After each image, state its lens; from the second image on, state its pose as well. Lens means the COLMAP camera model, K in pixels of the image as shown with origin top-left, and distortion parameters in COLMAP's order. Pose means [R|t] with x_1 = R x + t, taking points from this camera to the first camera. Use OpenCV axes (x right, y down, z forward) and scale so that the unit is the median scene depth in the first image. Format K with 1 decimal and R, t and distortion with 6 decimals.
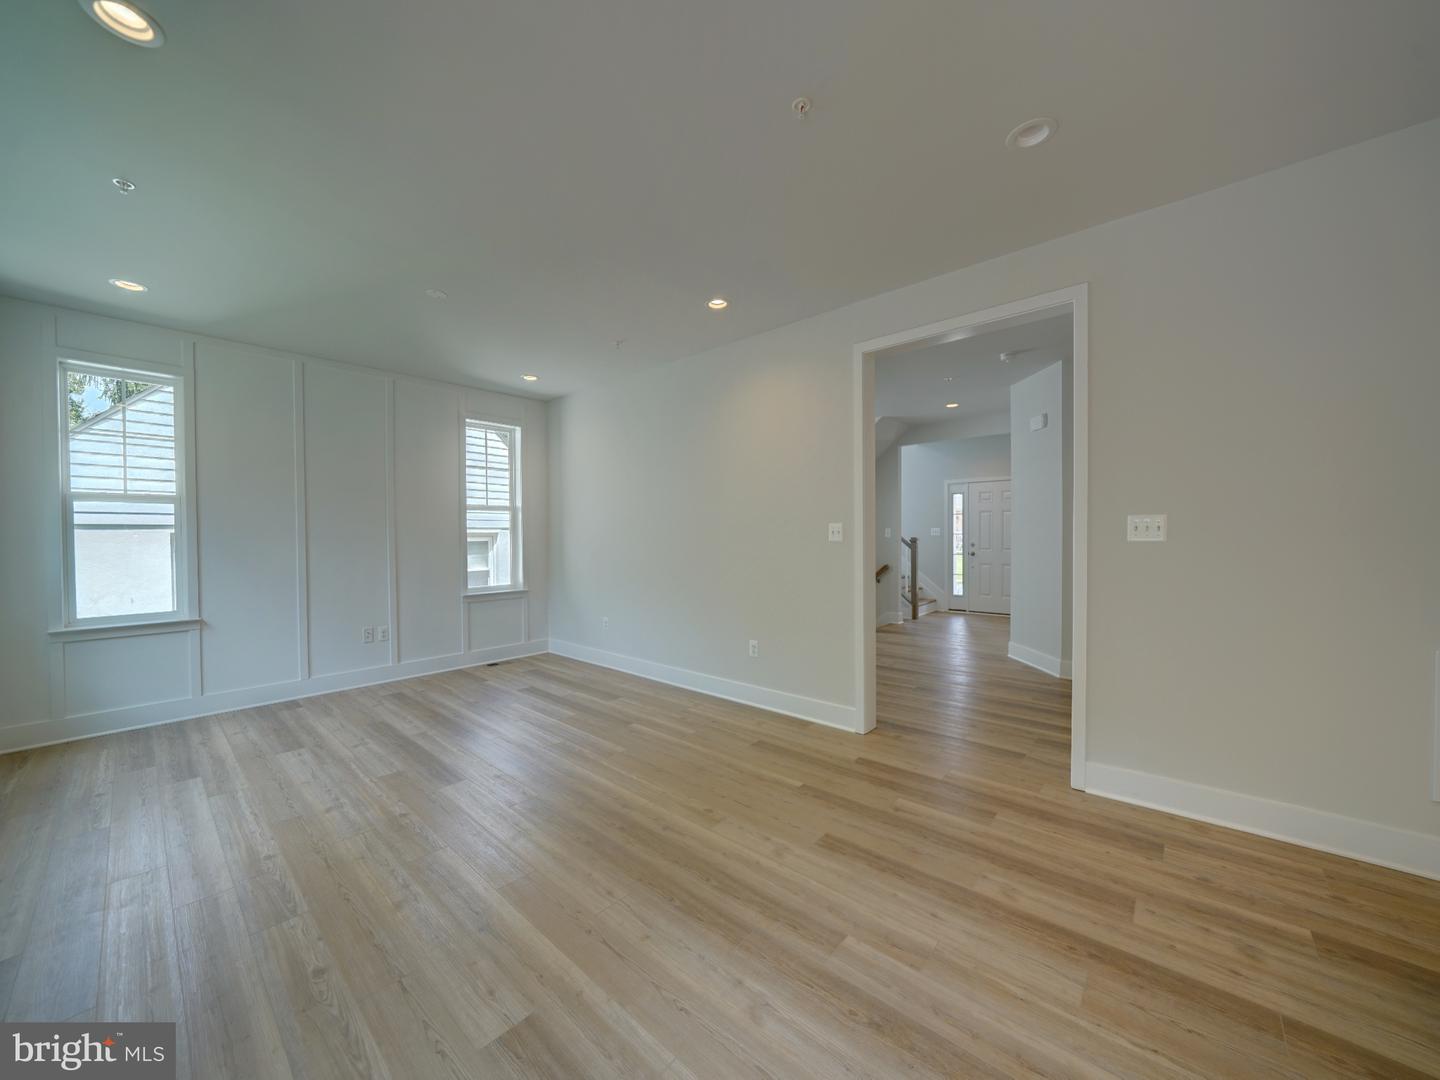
lens RADIAL K [[526.3, 0, 713.4], [0, 526.3, 536.6], [0, 0, 1]] dist [-0.016237, 0.001720]
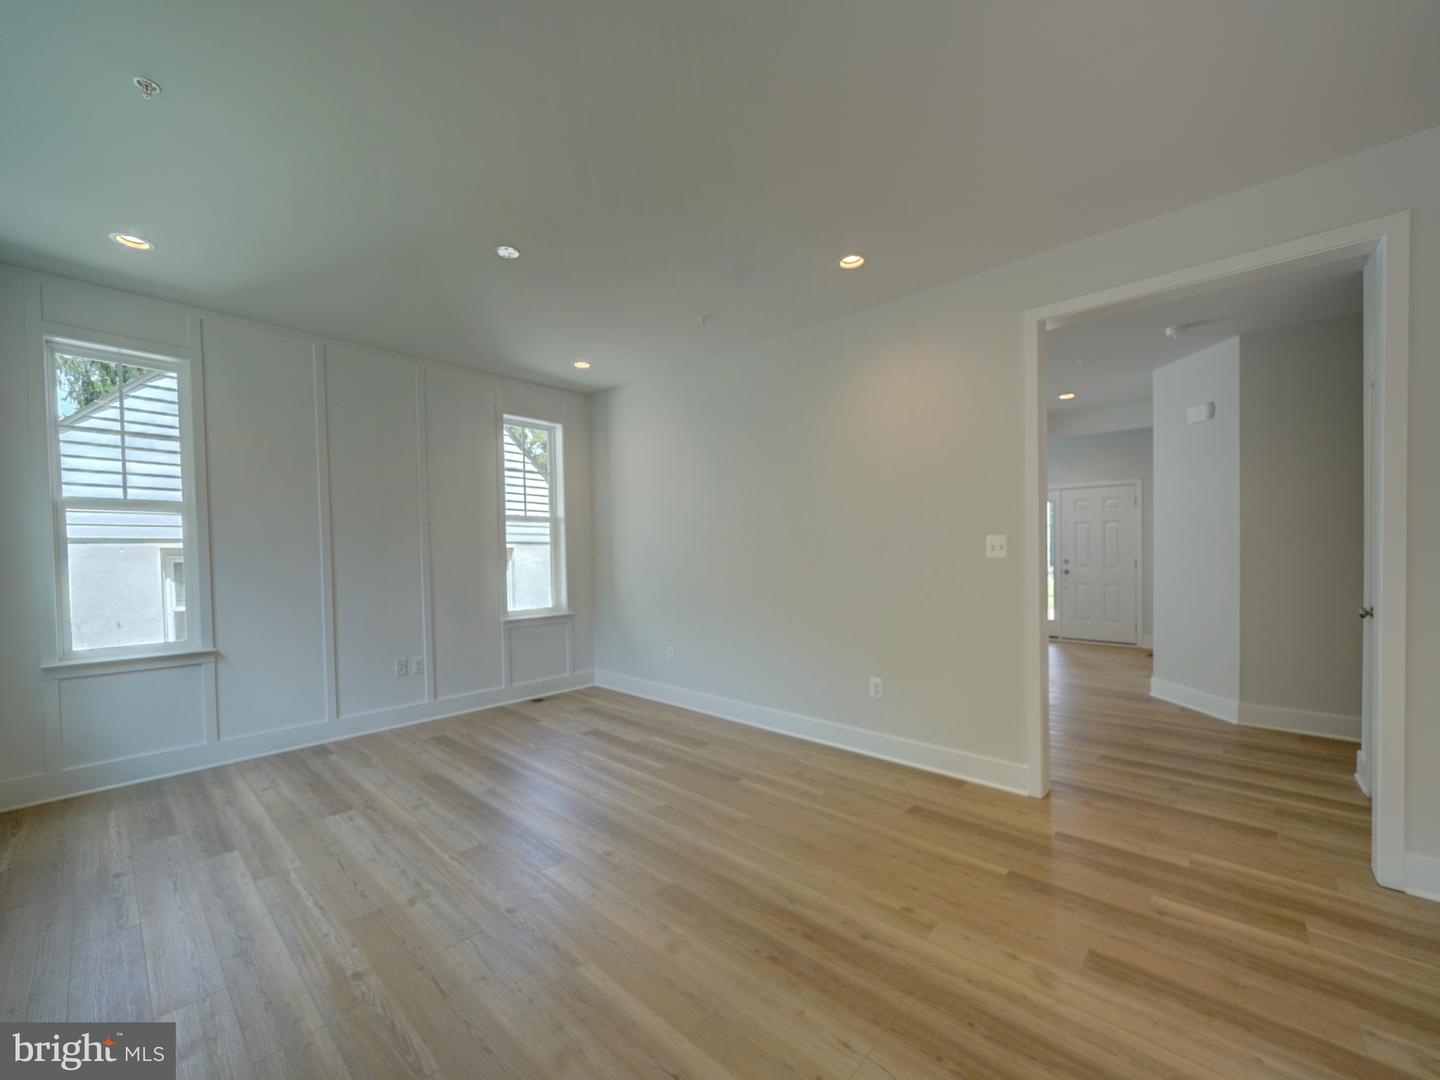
lens RADIAL K [[584.6, 0, 721.3], [0, 584.6, 561.4], [0, 0, 1]] dist [-0.004666, 0.000516]
pose [[0.999610, 0.000543, -0.027929, -0.162675], [-0.000078, 0.999862, 0.016629, -0.000825], [0.027934, -0.016620, 0.999472, 0.092475]]
